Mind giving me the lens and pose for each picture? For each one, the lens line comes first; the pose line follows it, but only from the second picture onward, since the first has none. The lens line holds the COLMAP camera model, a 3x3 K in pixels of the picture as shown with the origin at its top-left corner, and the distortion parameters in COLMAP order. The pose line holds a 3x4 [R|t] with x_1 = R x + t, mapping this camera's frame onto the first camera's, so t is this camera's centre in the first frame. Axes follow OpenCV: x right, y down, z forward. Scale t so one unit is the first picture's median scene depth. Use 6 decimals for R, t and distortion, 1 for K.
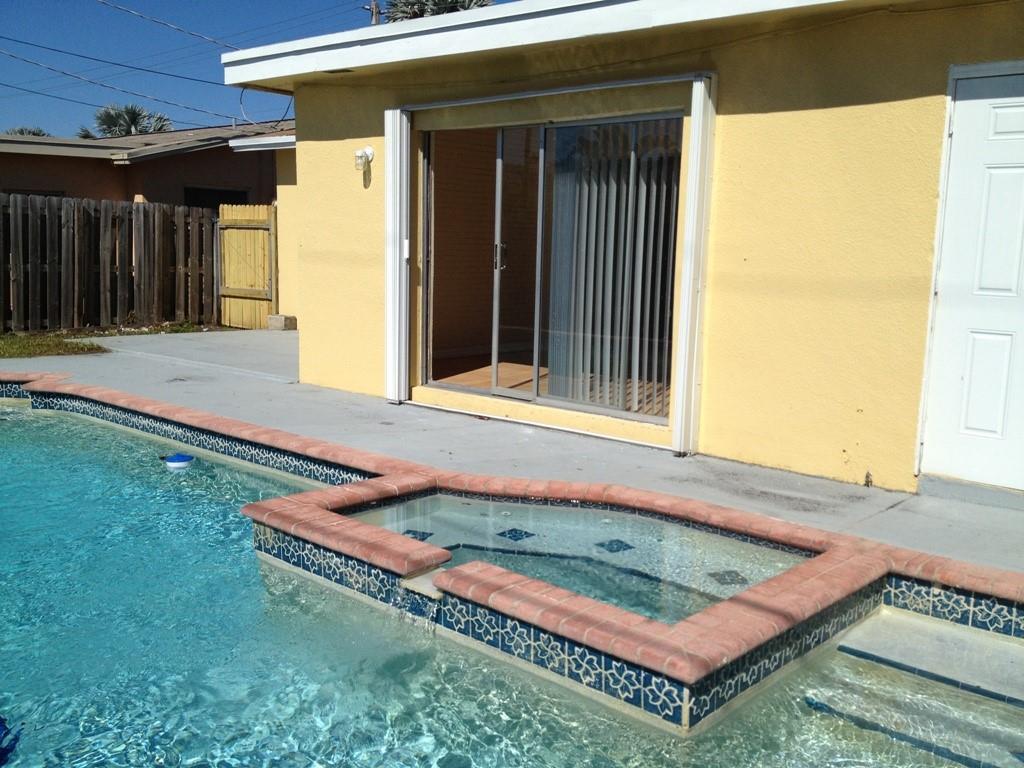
lens RADIAL K [[956.0, 0, 512.1], [0, 956.0, 389.6], [0, 0, 1]] dist [0.033135, 0.000000]
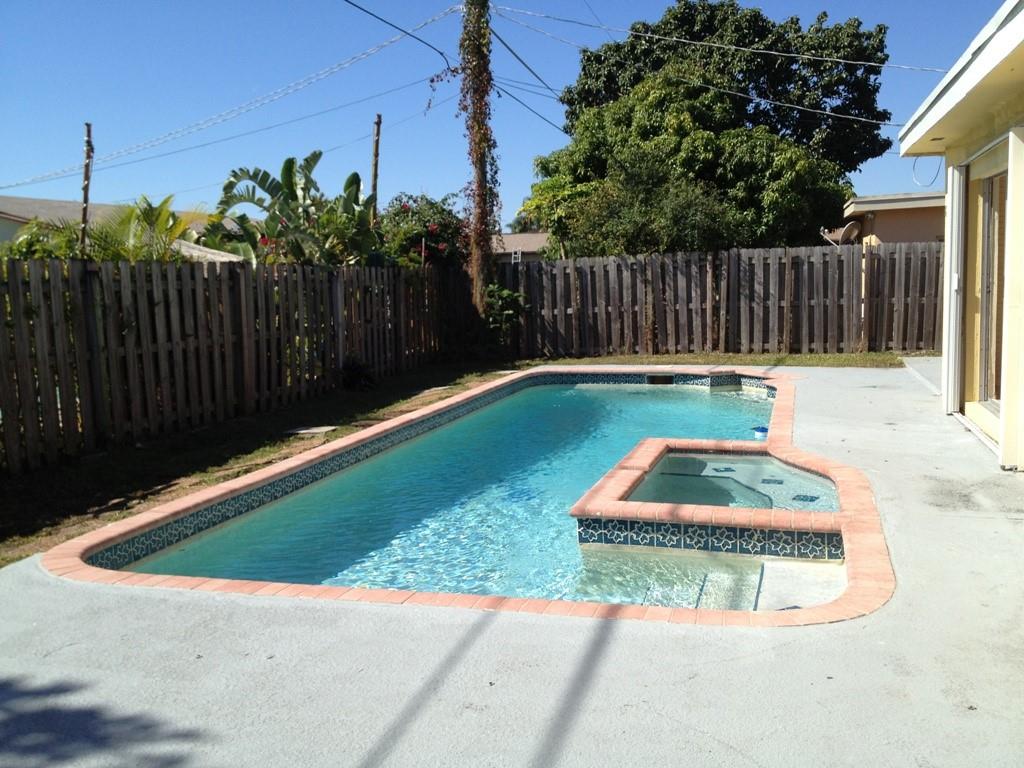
lens RADIAL K [[956.0, 0, 512.5], [0, 956.0, 382.2], [0, 0, 1]] dist [0.033135, 0.000000]
pose [[0.424478, 0.070573, -0.902684, 0.421095], [-0.106629, 0.993917, 0.027564, 0.000101], [0.899138, 0.084552, 0.429421, 0.010434]]
